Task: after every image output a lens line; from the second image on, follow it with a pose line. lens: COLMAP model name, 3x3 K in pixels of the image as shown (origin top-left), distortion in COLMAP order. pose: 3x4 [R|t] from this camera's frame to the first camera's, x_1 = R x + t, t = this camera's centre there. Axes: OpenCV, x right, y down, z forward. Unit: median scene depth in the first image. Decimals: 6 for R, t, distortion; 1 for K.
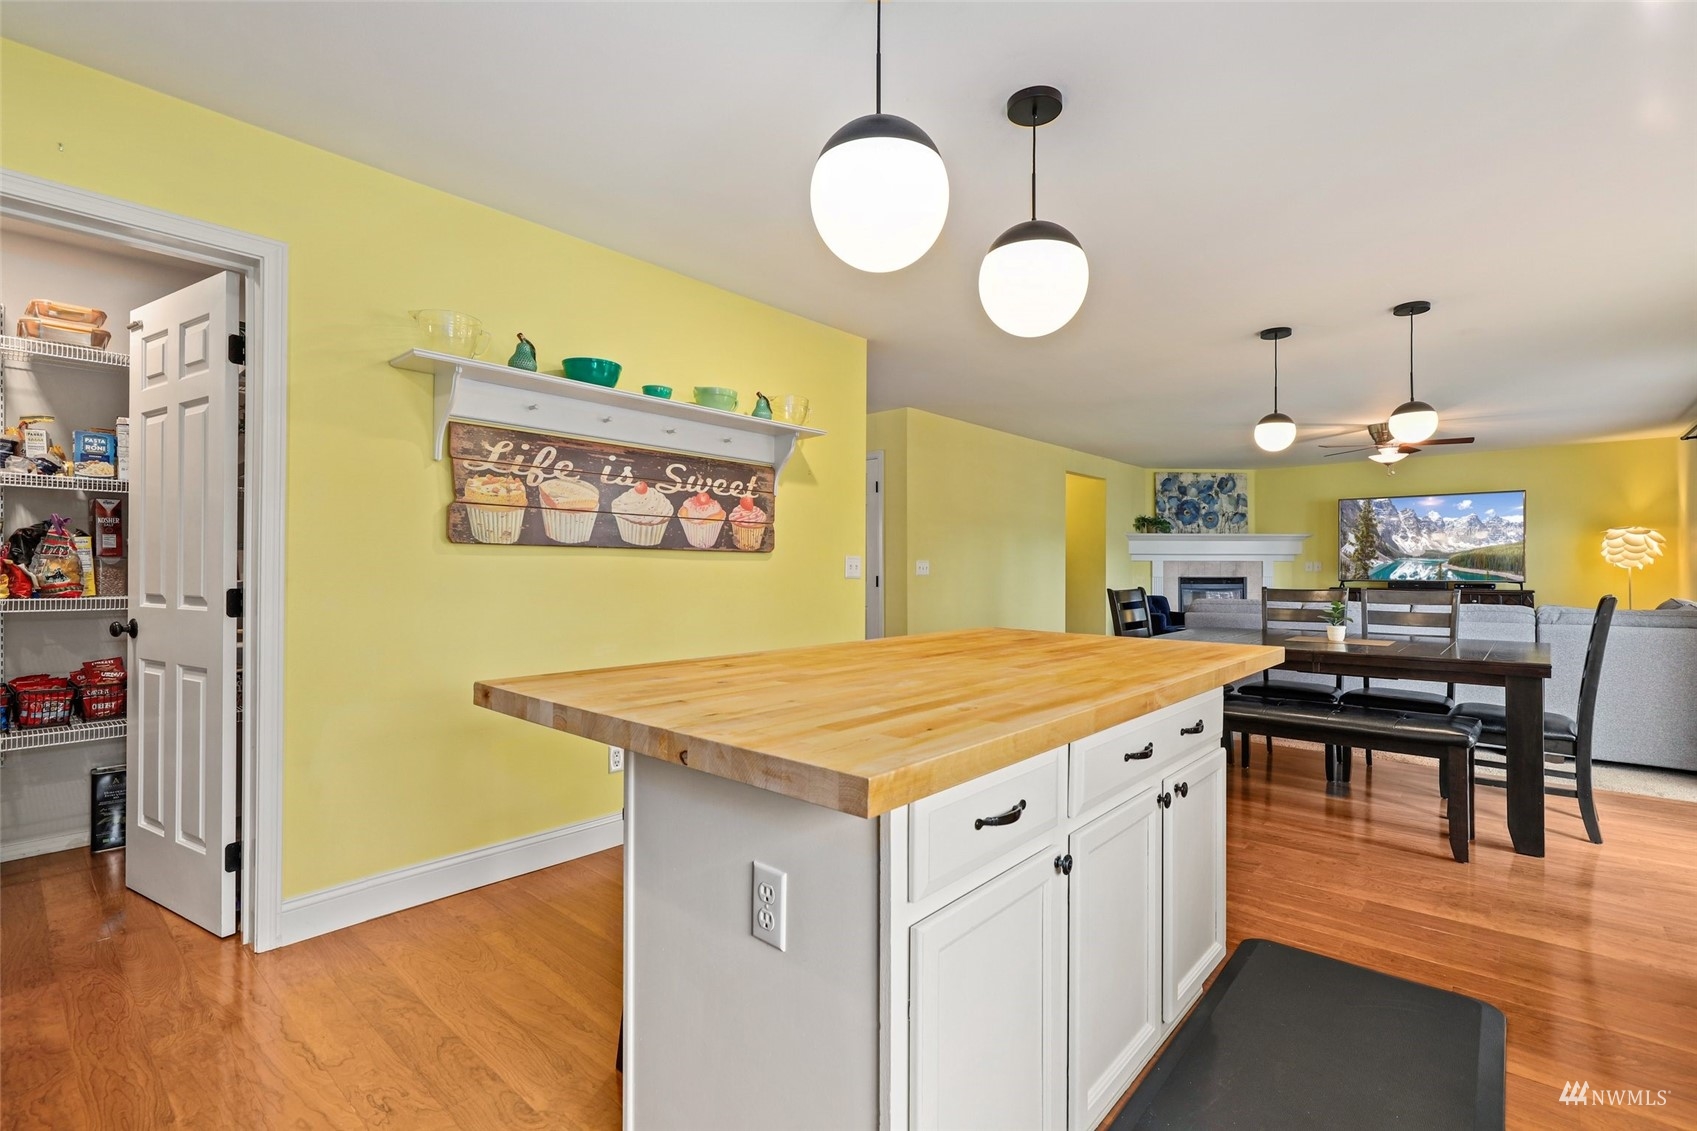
lens RADIAL K [[762.8, 0, 856.3], [0, 762.8, 565.4], [0, 0, 1]] dist [0.001560, 0.000394]
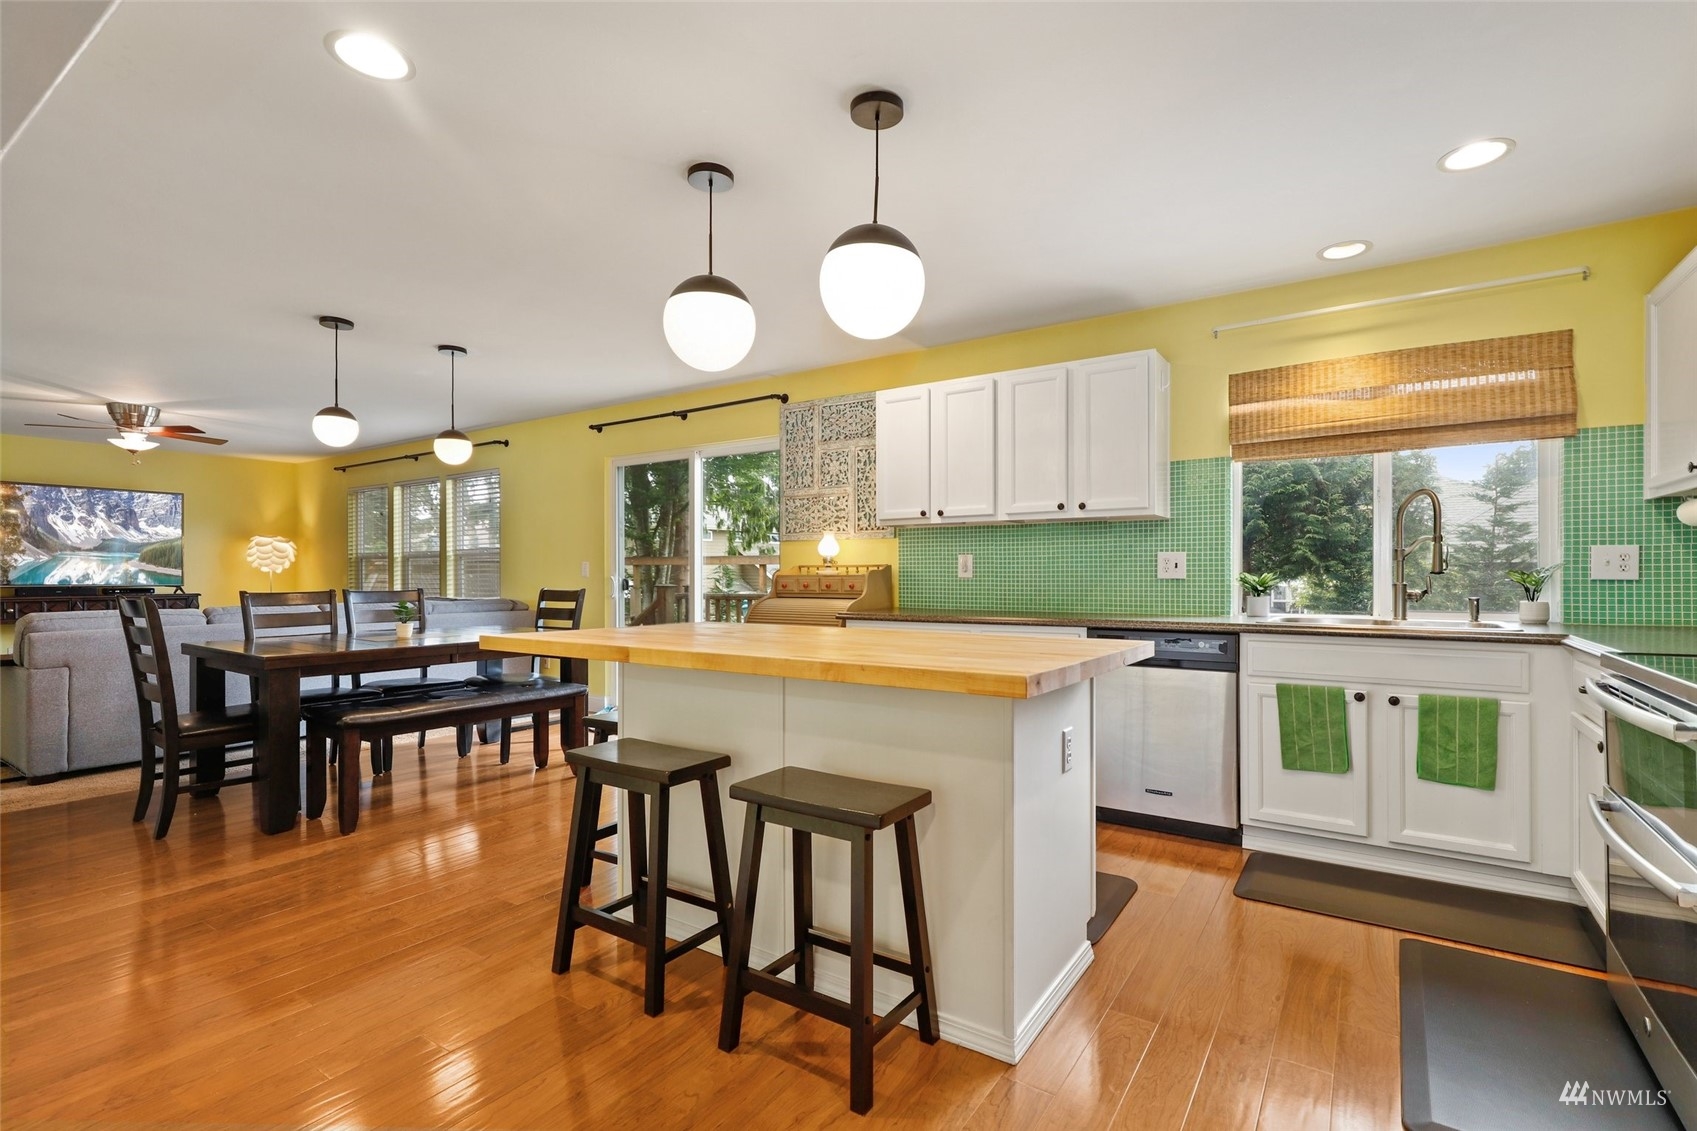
lens RADIAL K [[771.7, 0, 880.4], [0, 771.7, 576.2], [0, 0, 1]] dist [-0.006363, 0.001477]
pose [[-0.150887, -0.002022, 0.988549, -0.216717], [-0.004598, 0.999989, 0.001343, 0.003462], [-0.988540, -0.004343, -0.150894, 0.203491]]
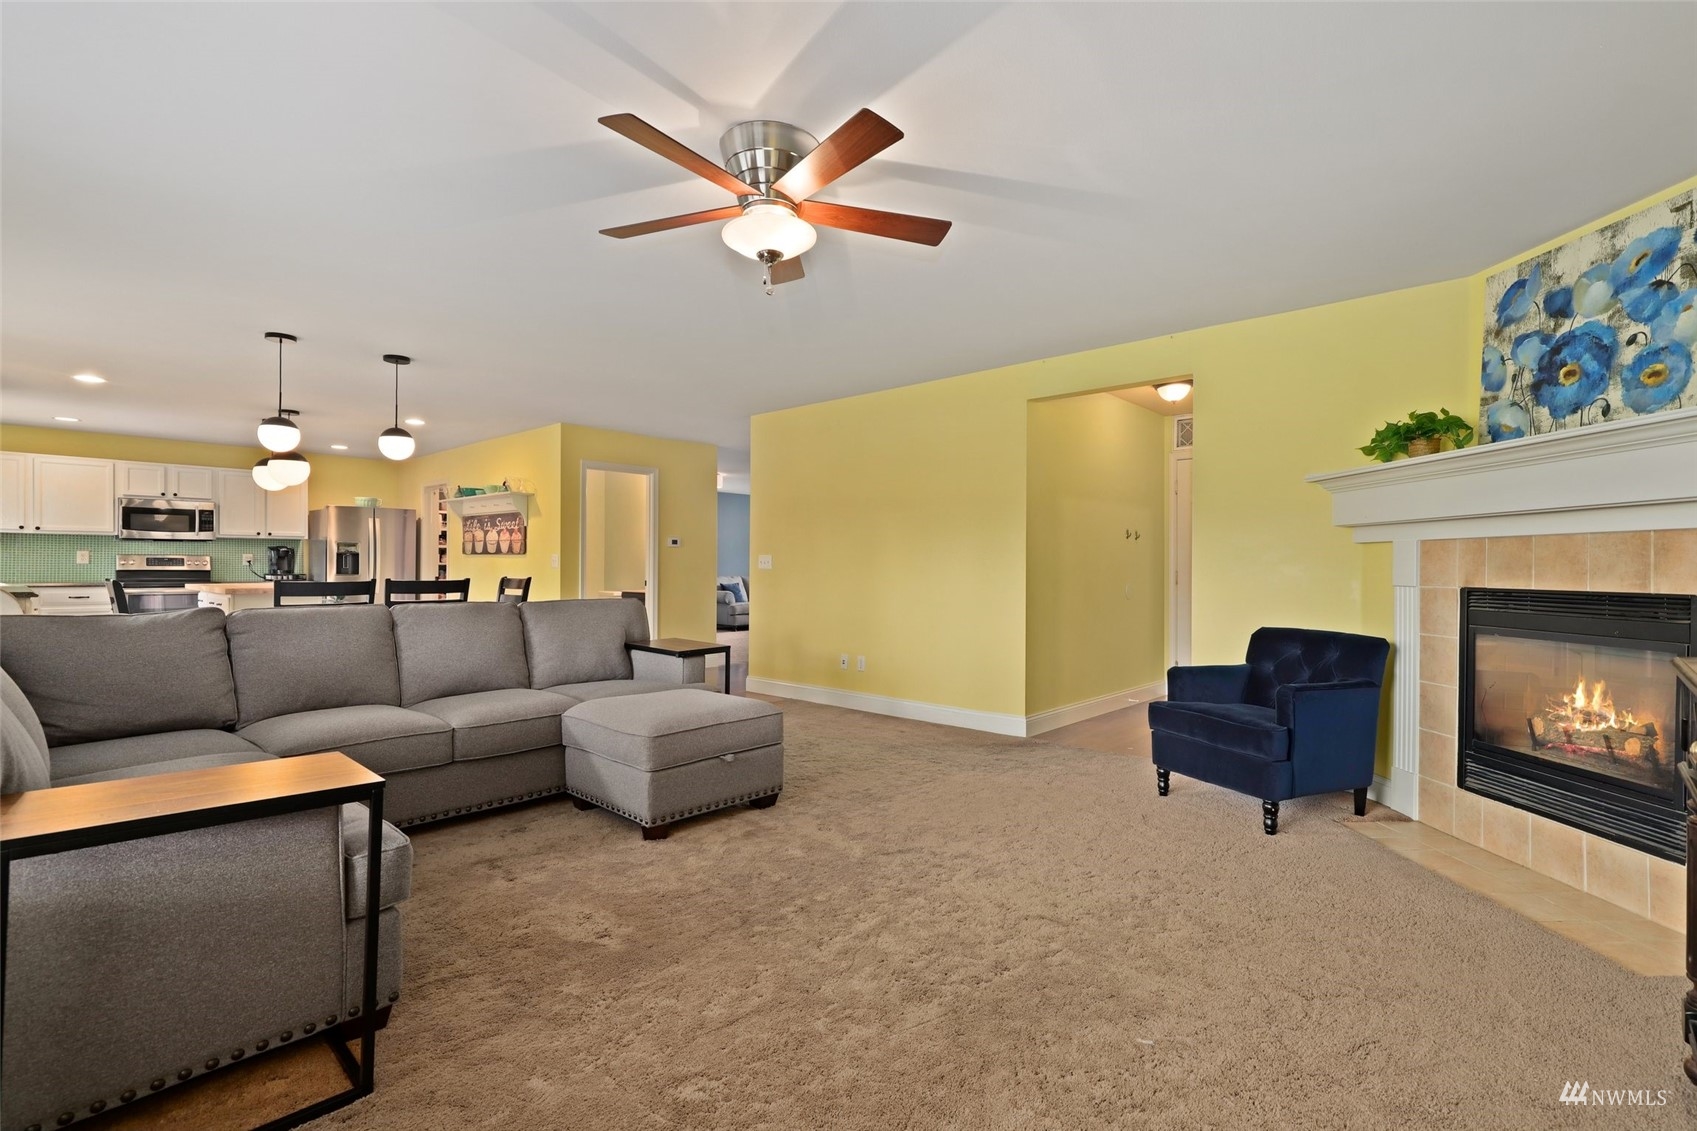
lens RADIAL K [[771.7, 0, 875.5], [0, 771.7, 566.0], [0, 0, 1]] dist [-0.006363, 0.001477]
pose [[0.004625, -0.001074, -0.999989, 0.752112], [-0.000323, 0.999999, -0.001076, 0.006642], [0.999989, 0.000328, 0.004624, 0.746804]]
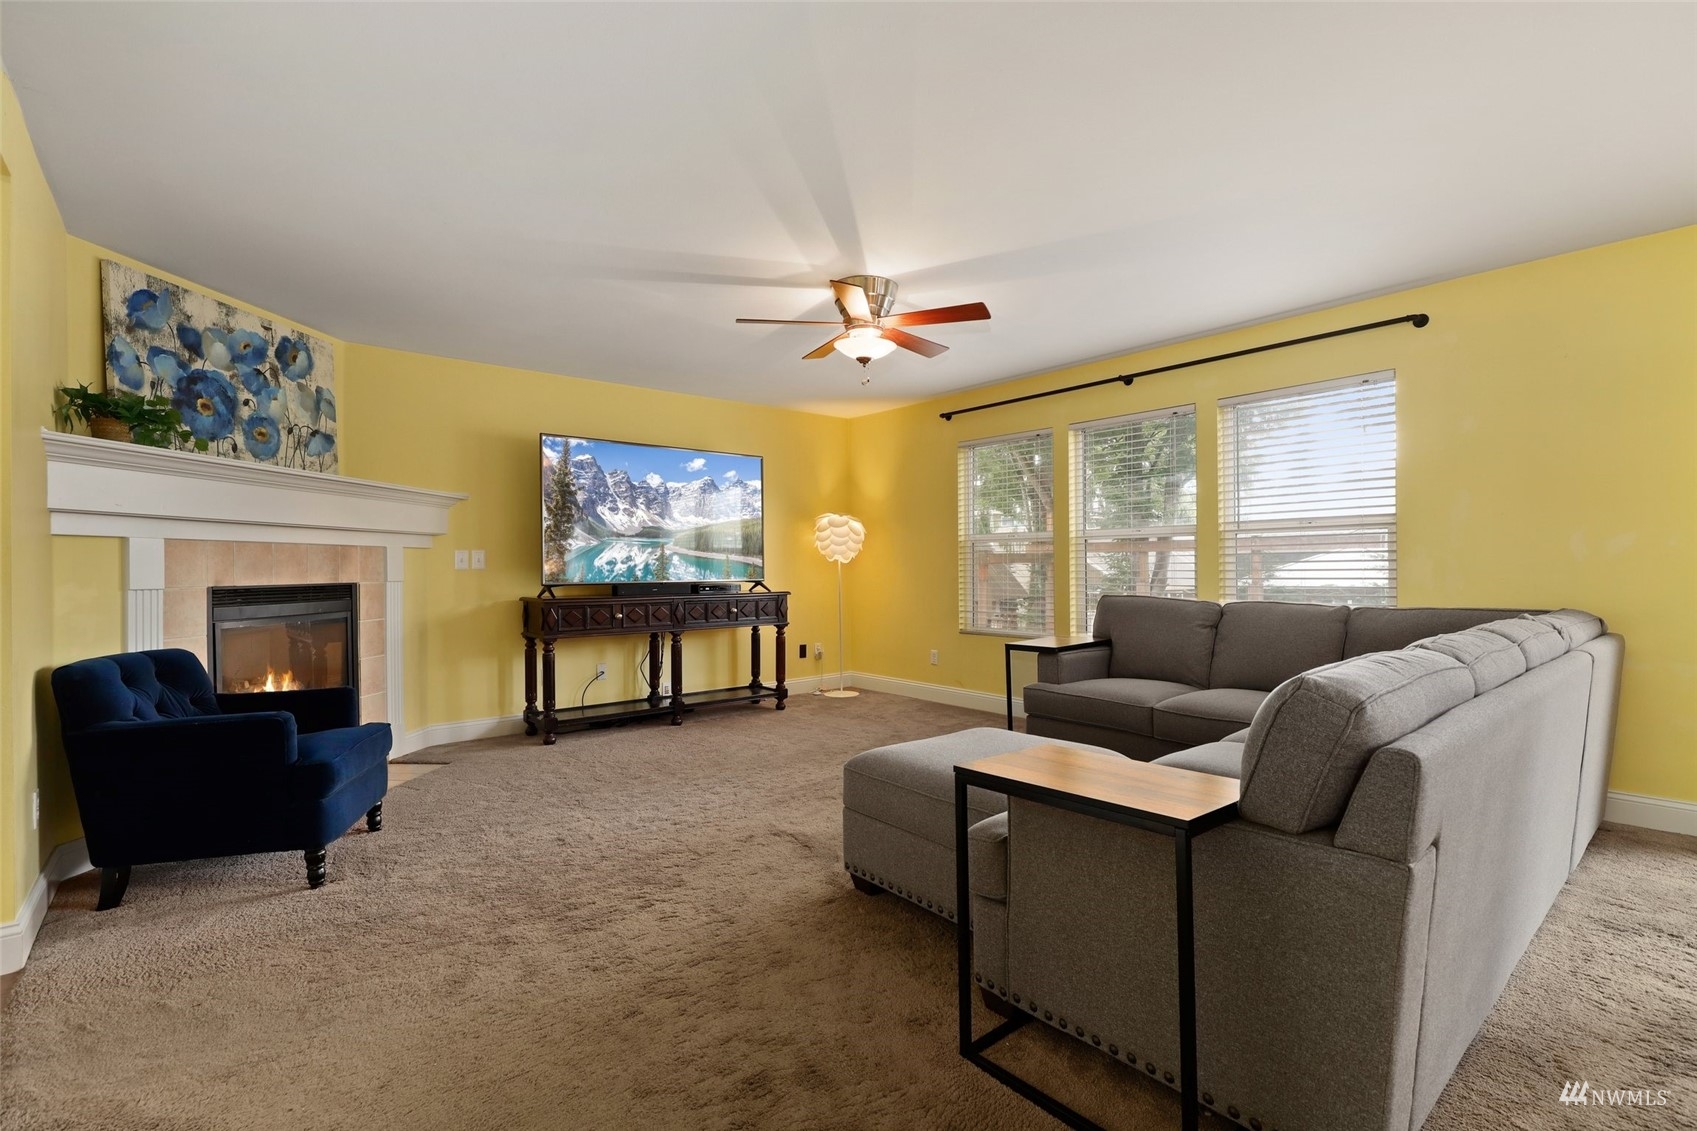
lens RADIAL K [[768.5, 0, 874.4], [0, 768.5, 567.1], [0, 0, 1]] dist [-0.005341, -0.000656]
pose [[0.122752, -0.003676, 0.992431, 0.119926], [0.002465, 0.999991, 0.003399, 0.005900], [-0.992434, 0.002029, 0.122760, 0.662613]]
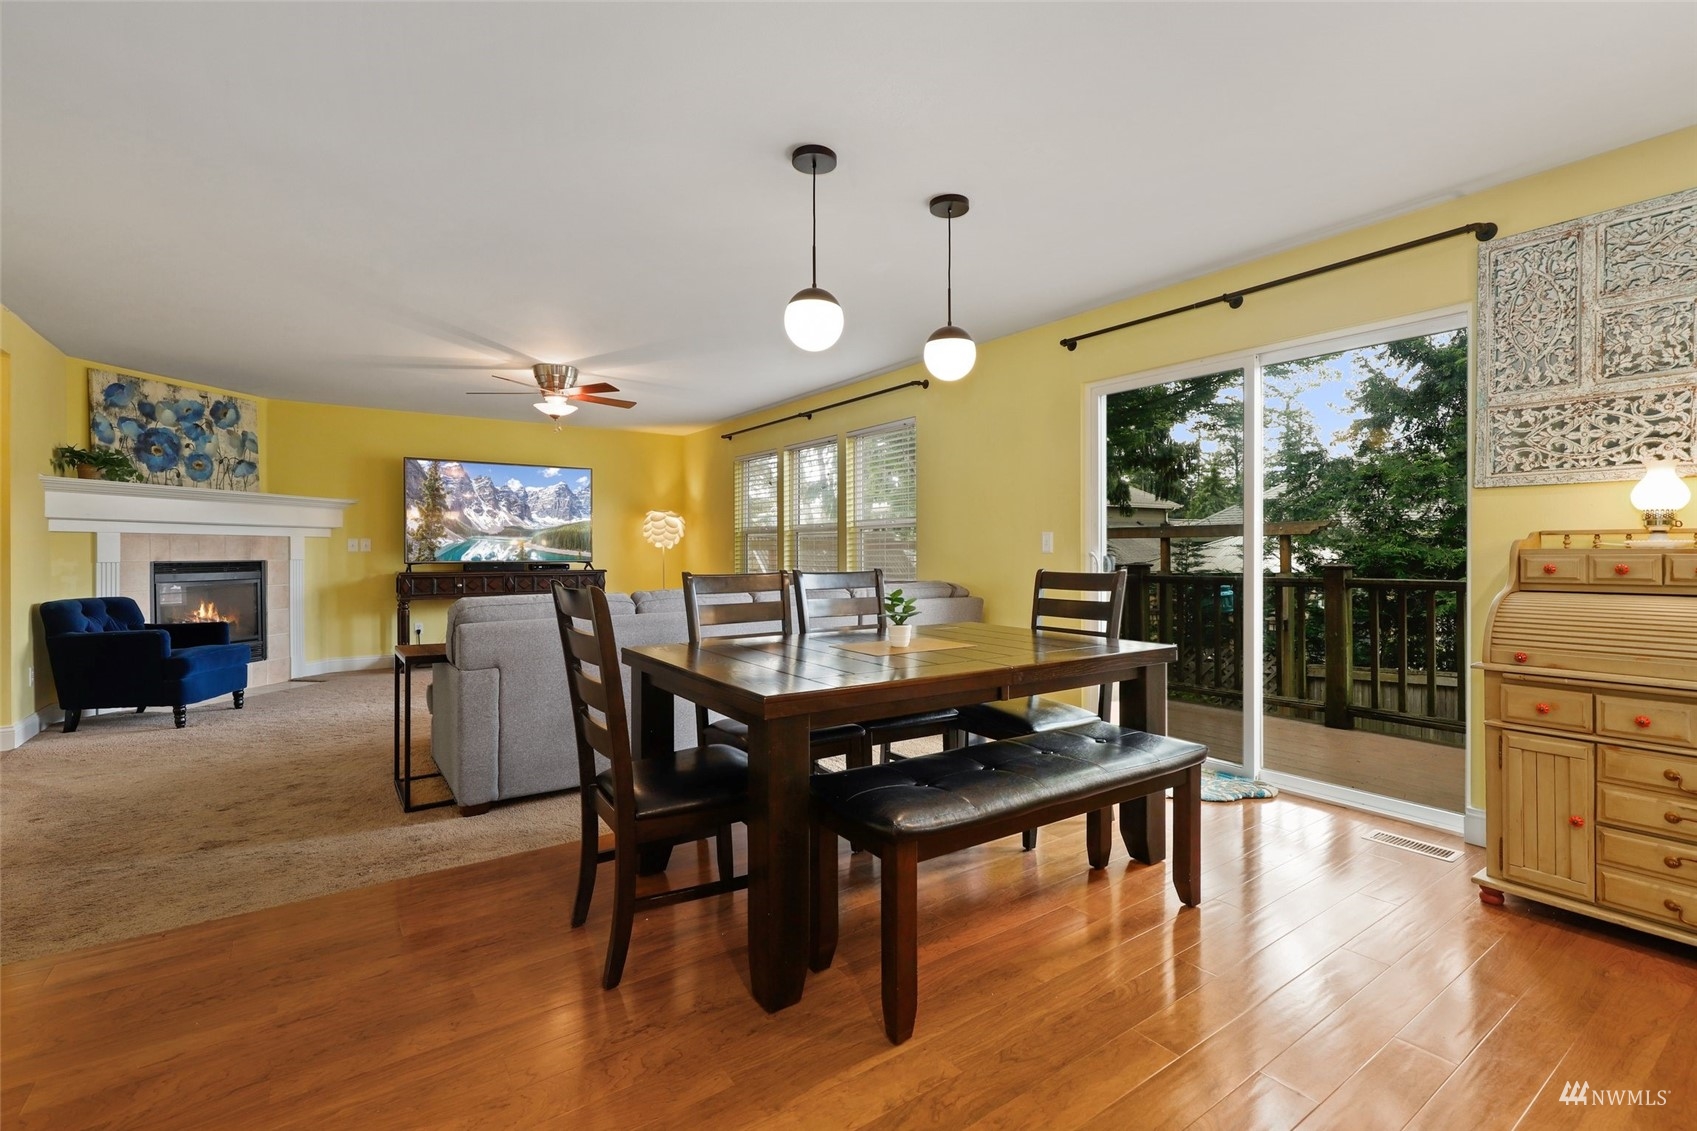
lens RADIAL K [[771.7, 0, 878.0], [0, 771.7, 555.3], [0, 0, 1]] dist [-0.006363, 0.001477]
pose [[0.210574, -0.005910, 0.977560, -0.021479], [-0.003238, 0.999972, 0.006743, 0.004912], [-0.977573, -0.004585, 0.210549, 0.351930]]
